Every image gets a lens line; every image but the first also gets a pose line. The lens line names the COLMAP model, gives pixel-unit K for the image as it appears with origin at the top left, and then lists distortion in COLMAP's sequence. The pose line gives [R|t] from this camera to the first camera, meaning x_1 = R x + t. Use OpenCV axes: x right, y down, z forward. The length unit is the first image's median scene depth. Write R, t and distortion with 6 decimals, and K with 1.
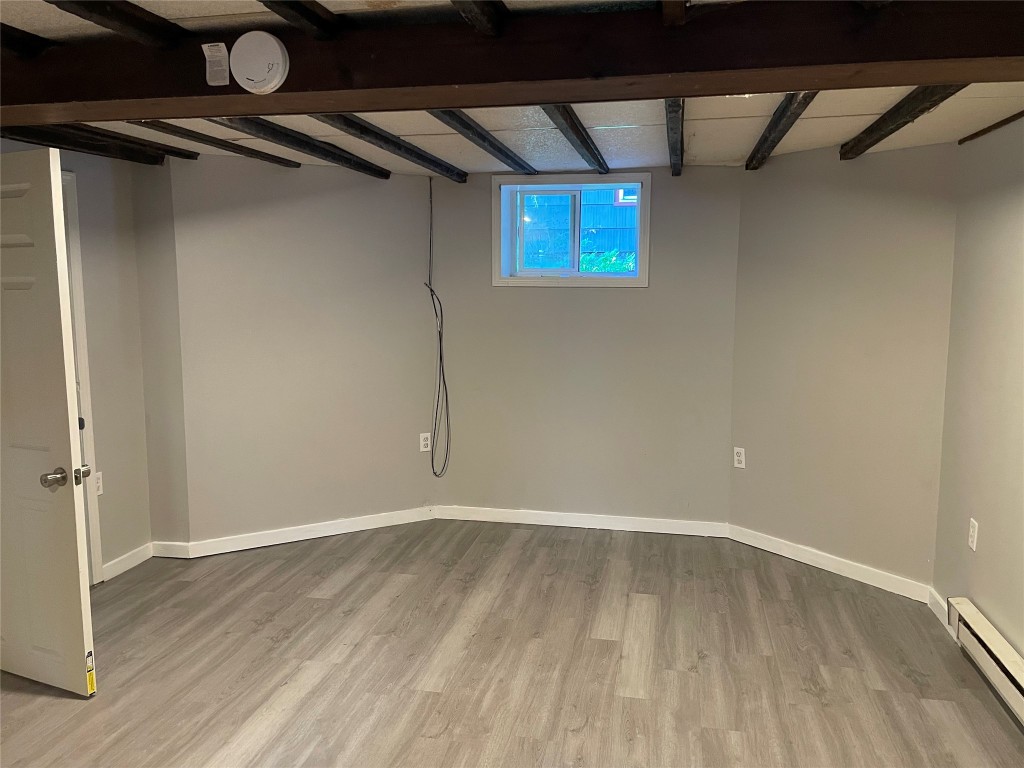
lens RADIAL K [[770.0, 0, 521.4], [0, 770.0, 380.5], [0, 0, 1]] dist [0.038236, -0.073331]
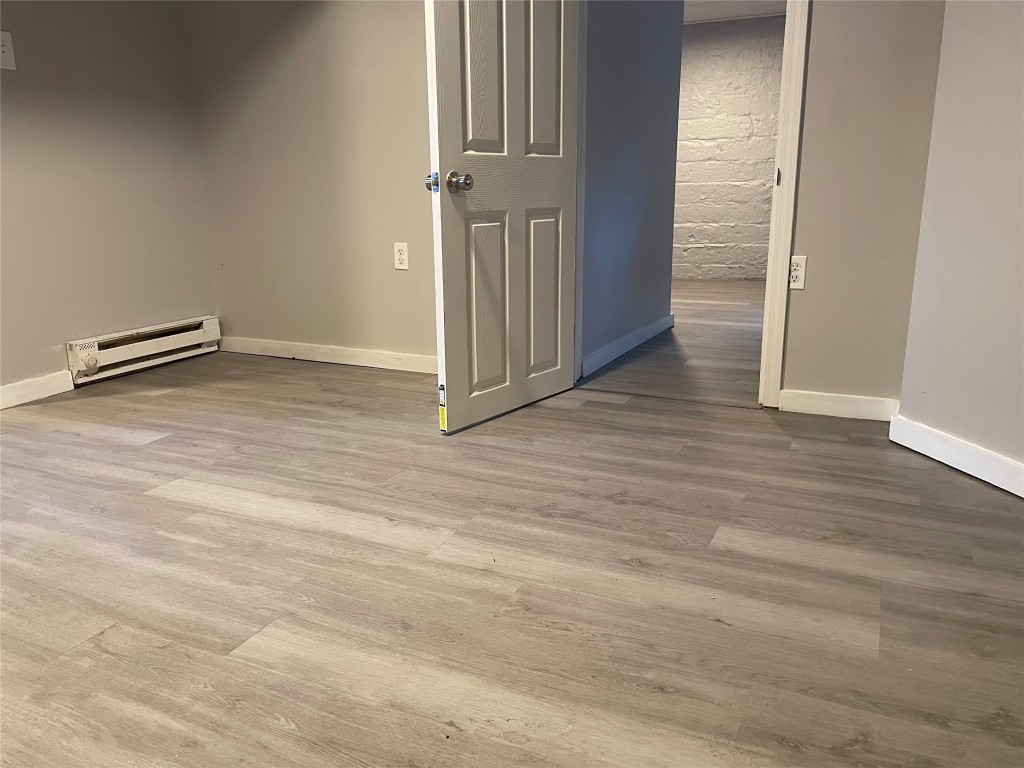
lens RADIAL K [[770.0, 0, 517.3], [0, 770.0, 385.9], [0, 0, 1]] dist [0.038236, -0.073331]
pose [[-0.238815, 0.250915, -0.938088, 0.234110], [-0.114187, 0.952082, 0.283727, 0.072642], [0.964328, 0.174875, -0.198720, 1.084927]]
